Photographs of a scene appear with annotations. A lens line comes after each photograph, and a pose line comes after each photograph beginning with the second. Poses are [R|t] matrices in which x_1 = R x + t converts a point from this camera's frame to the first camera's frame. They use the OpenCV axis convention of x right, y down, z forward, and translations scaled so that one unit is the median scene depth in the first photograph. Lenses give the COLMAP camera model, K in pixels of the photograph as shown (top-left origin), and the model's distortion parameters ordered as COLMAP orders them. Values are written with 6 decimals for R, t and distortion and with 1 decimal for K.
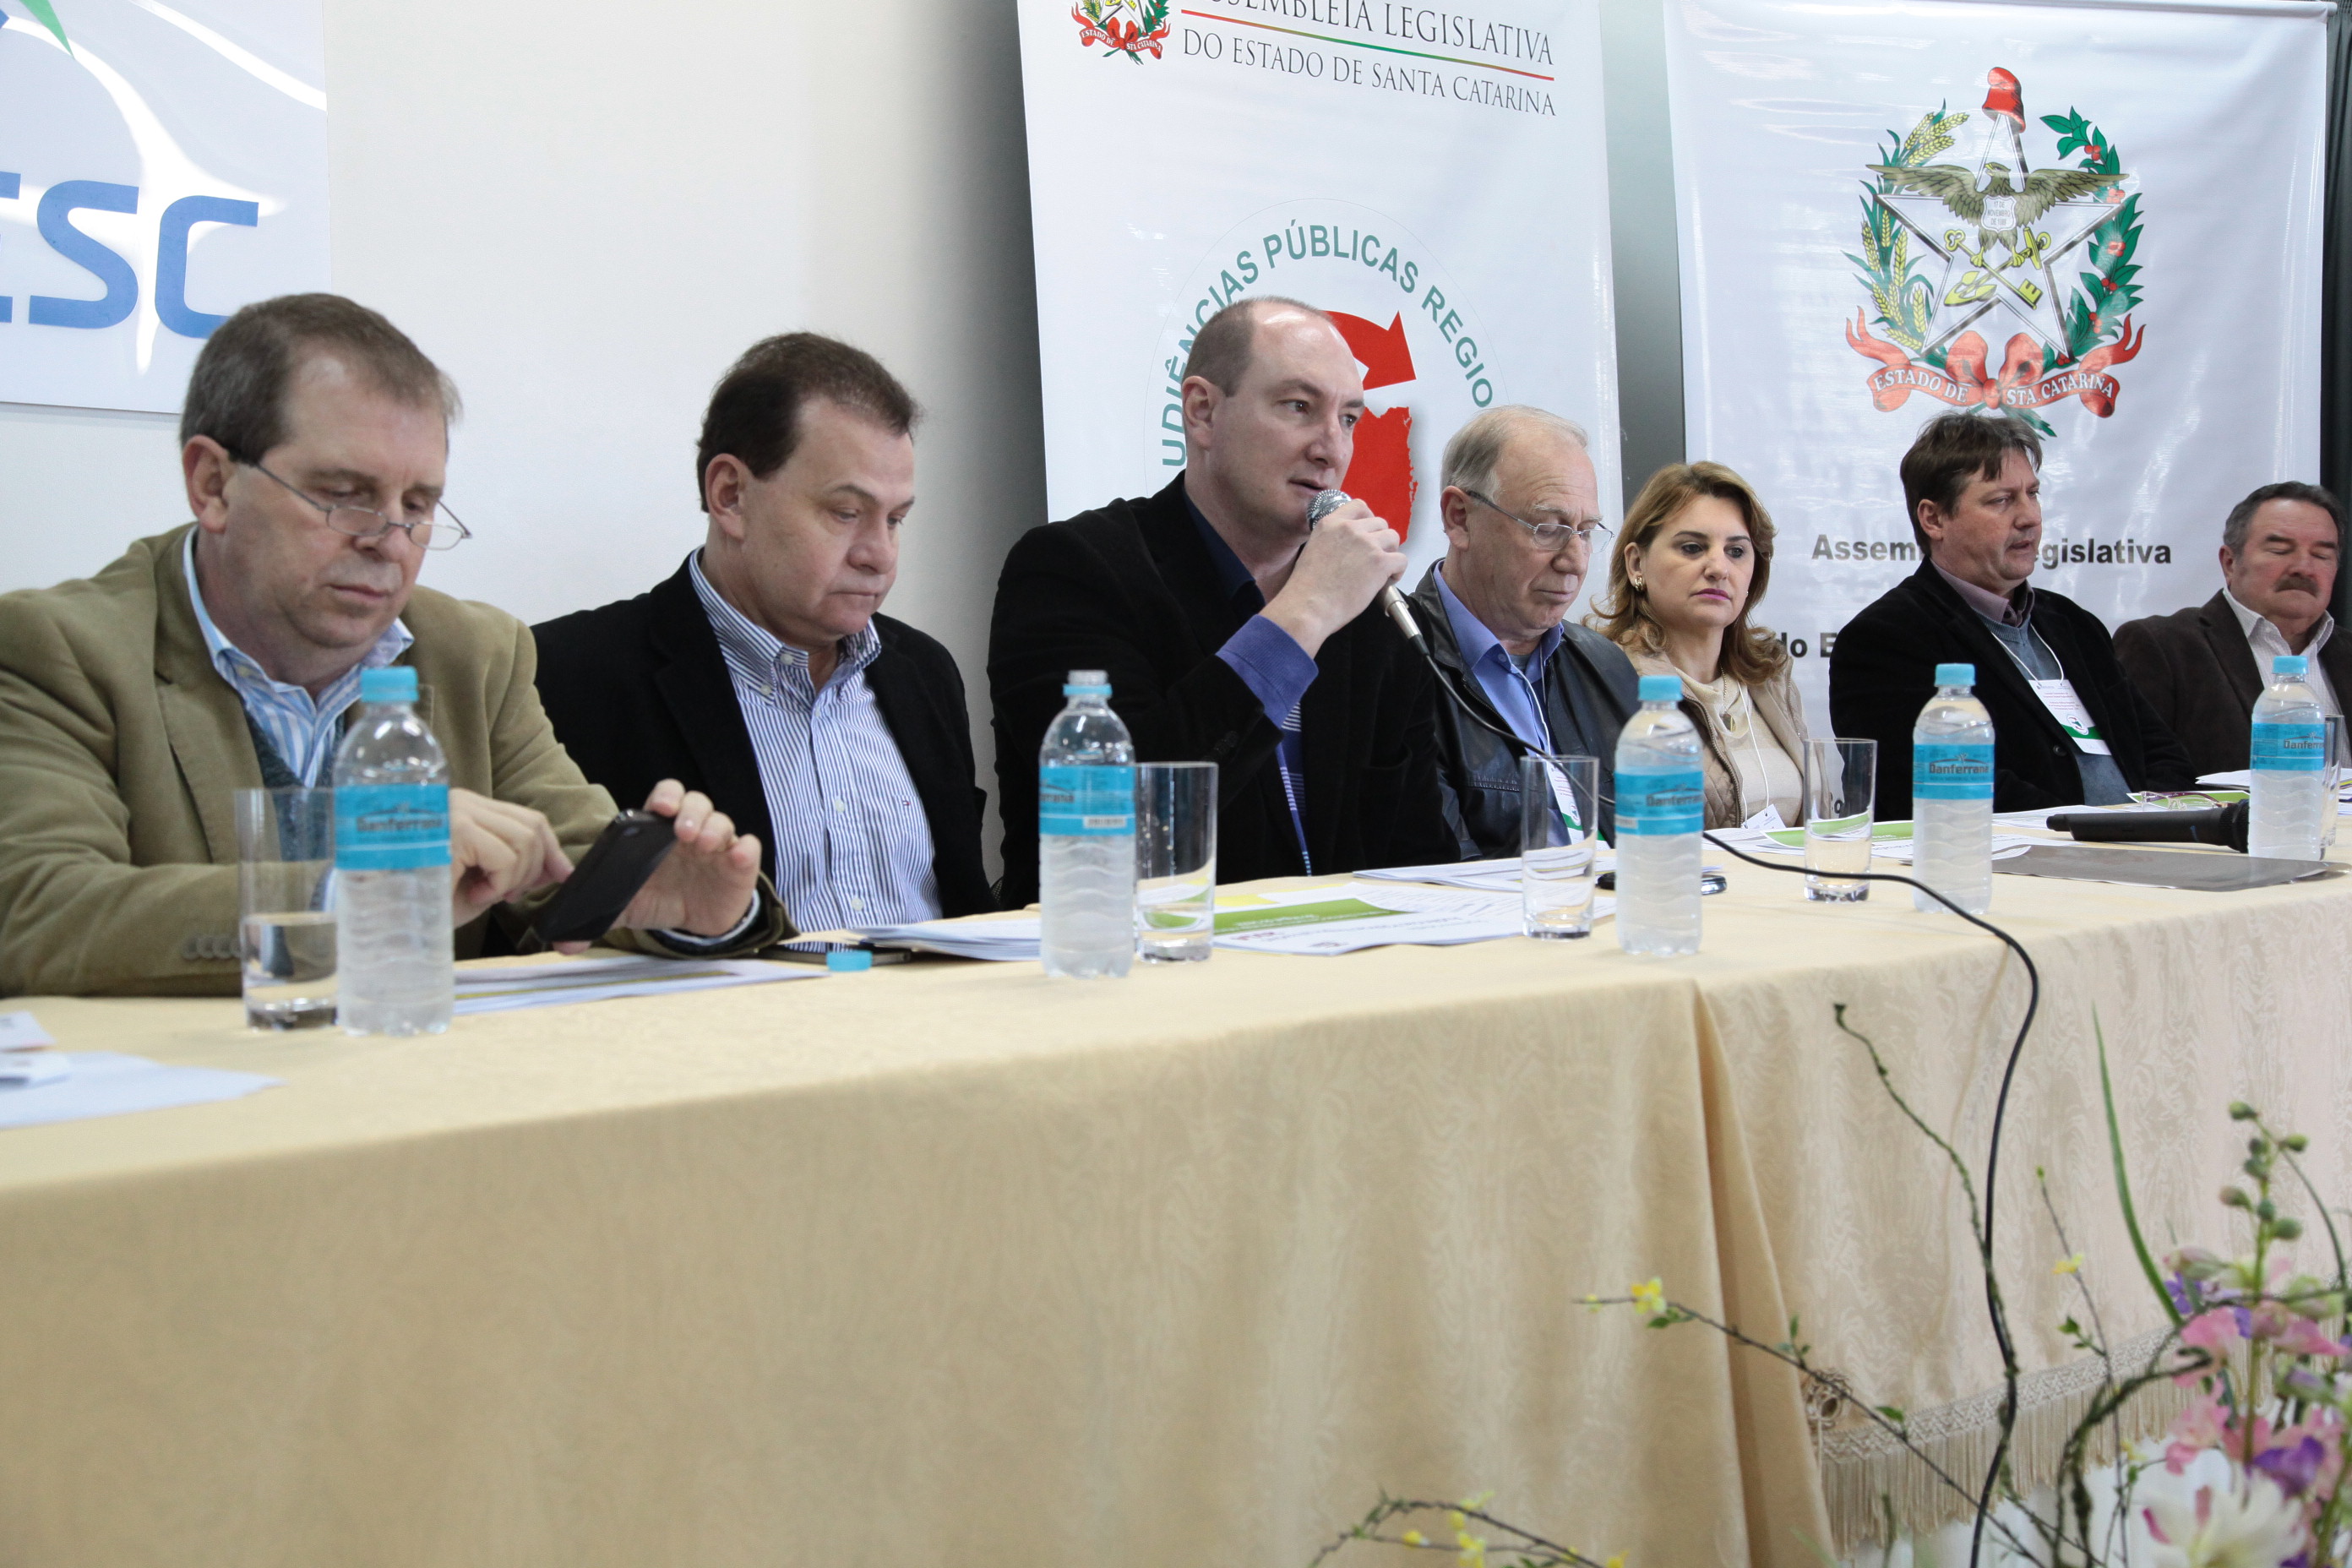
lens RADIAL K [[3033.9, 0, 1157.2], [0, 3033.9, 843.5], [0, 0, 1]] dist [0.107132, 0.000000]
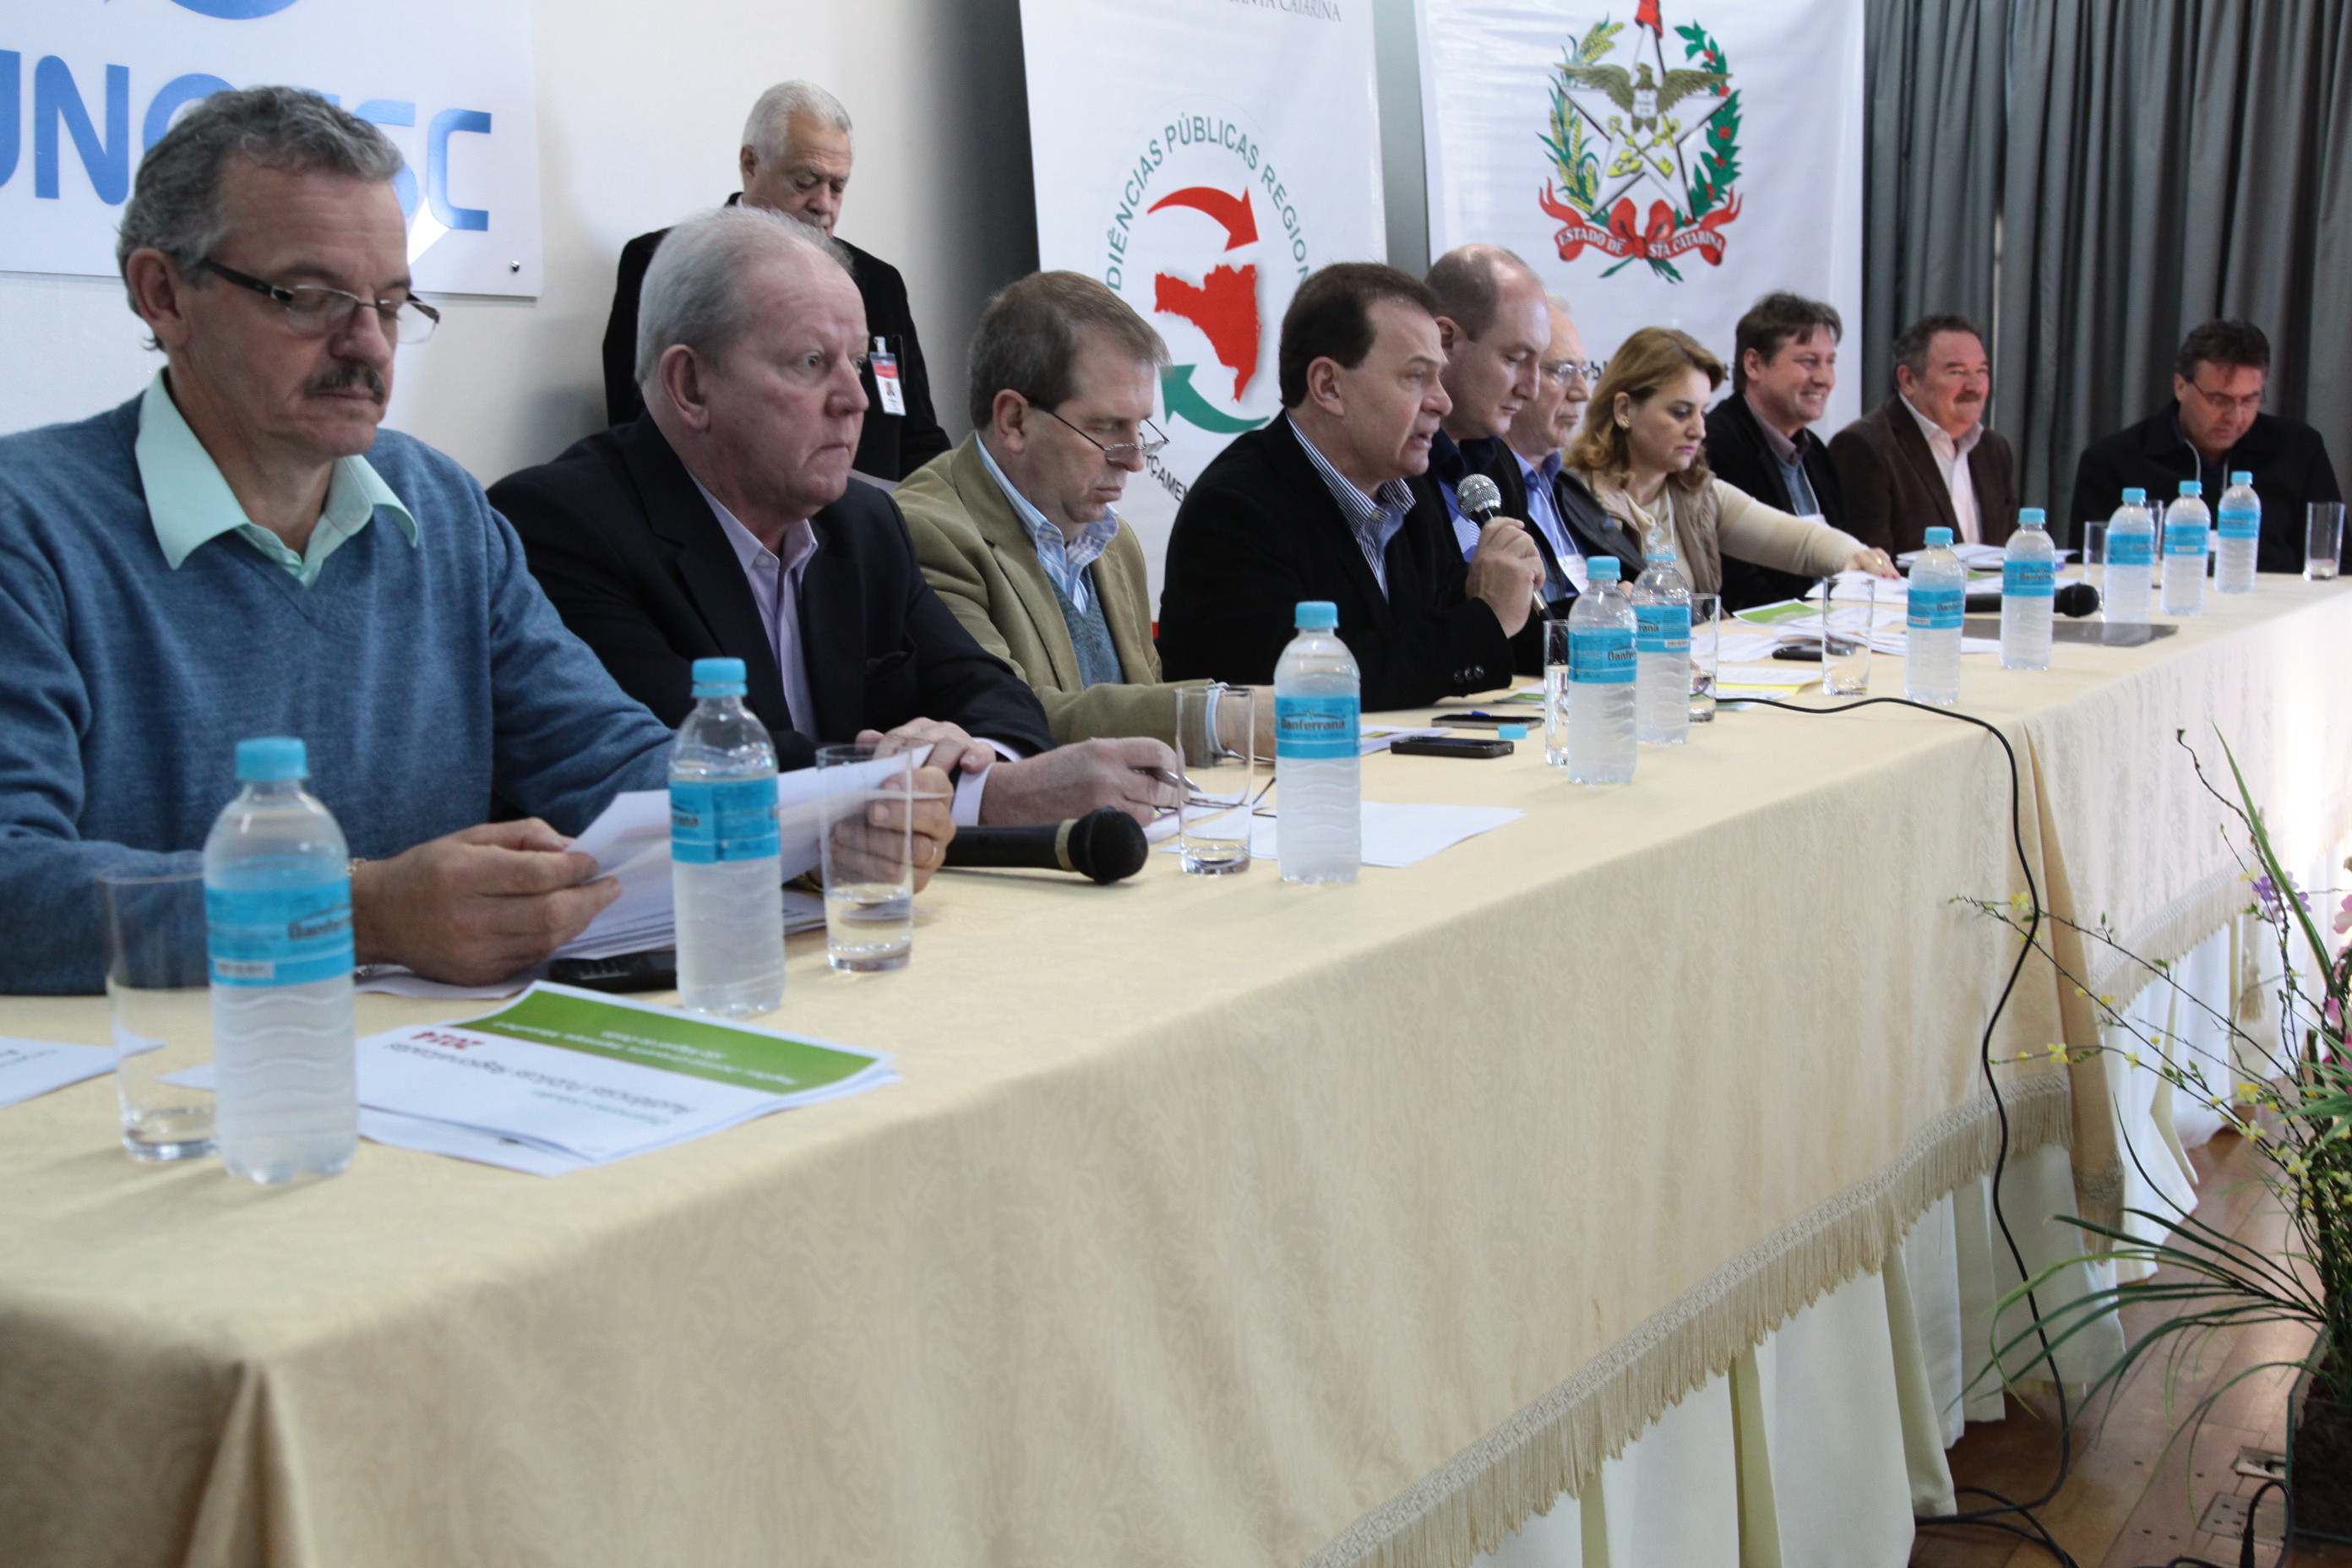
lens RADIAL K [[2857.2, 0, 1203.8], [0, 2857.2, 871.6], [0, 0, 1]] dist [0.089375, 0.000000]
pose [[0.965920, -0.052244, 0.253514, -0.228965], [0.025926, 0.994021, 0.106066, -0.018196], [-0.257540, -0.095879, 0.961499, -0.144509]]
